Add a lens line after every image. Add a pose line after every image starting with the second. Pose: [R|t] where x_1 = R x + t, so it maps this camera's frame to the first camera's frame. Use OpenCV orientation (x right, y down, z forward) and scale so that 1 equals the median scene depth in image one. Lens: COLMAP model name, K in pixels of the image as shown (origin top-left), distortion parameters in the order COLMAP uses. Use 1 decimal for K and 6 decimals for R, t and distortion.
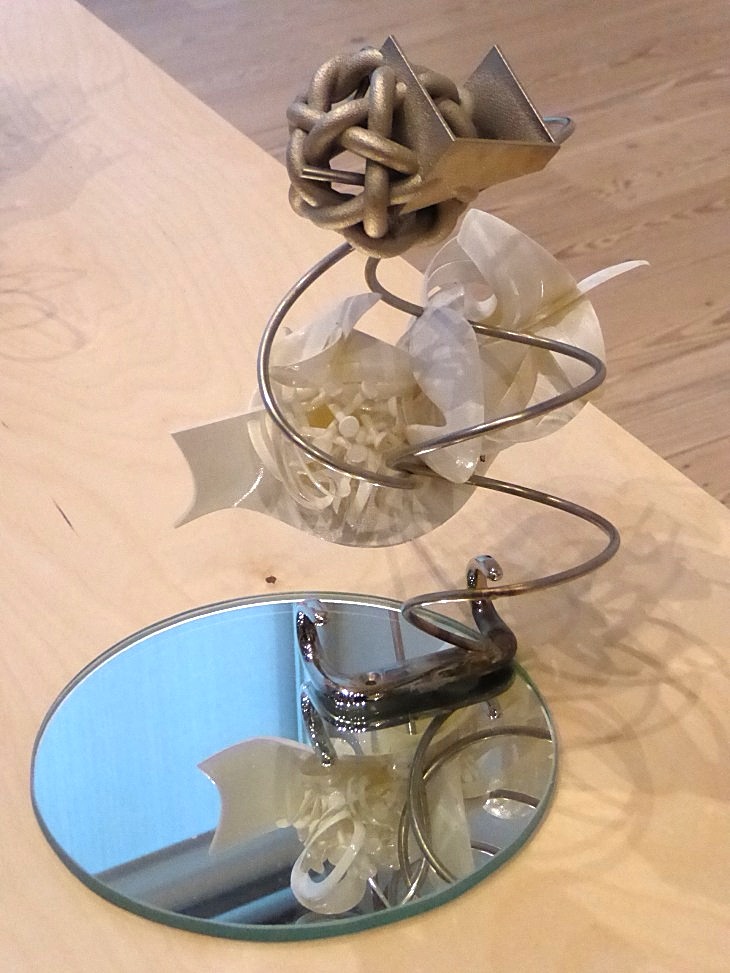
lens RADIAL K [[2234.9, 0, 364.8], [0, 2234.9, 486.4], [0, 0, 1]] dist [0.084326, 0.000000]
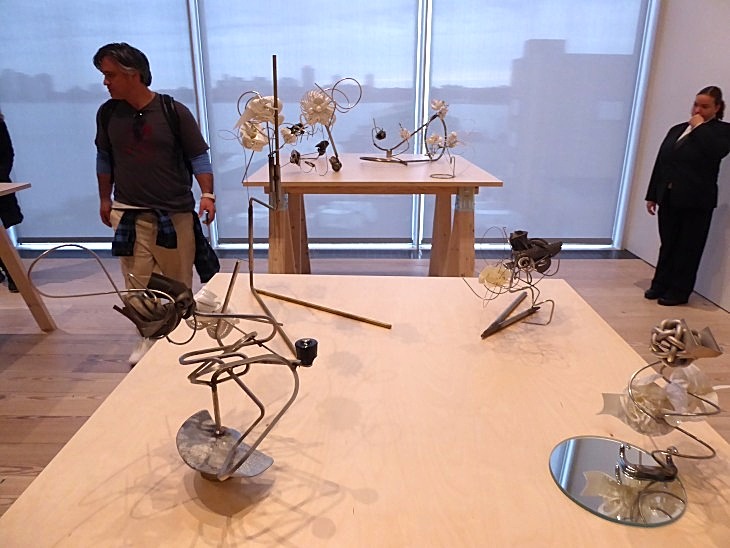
lens RADIAL K [[532.6, 0, 365.1], [0, 532.6, 273.8], [0, 0, 1]] dist [-0.010614, -0.001052]
pose [[0.878806, 0.209238, -0.428858, -0.093160], [-0.295374, 0.944389, -0.144512, 0.041021], [0.374772, 0.253671, 0.891738, -0.138092]]
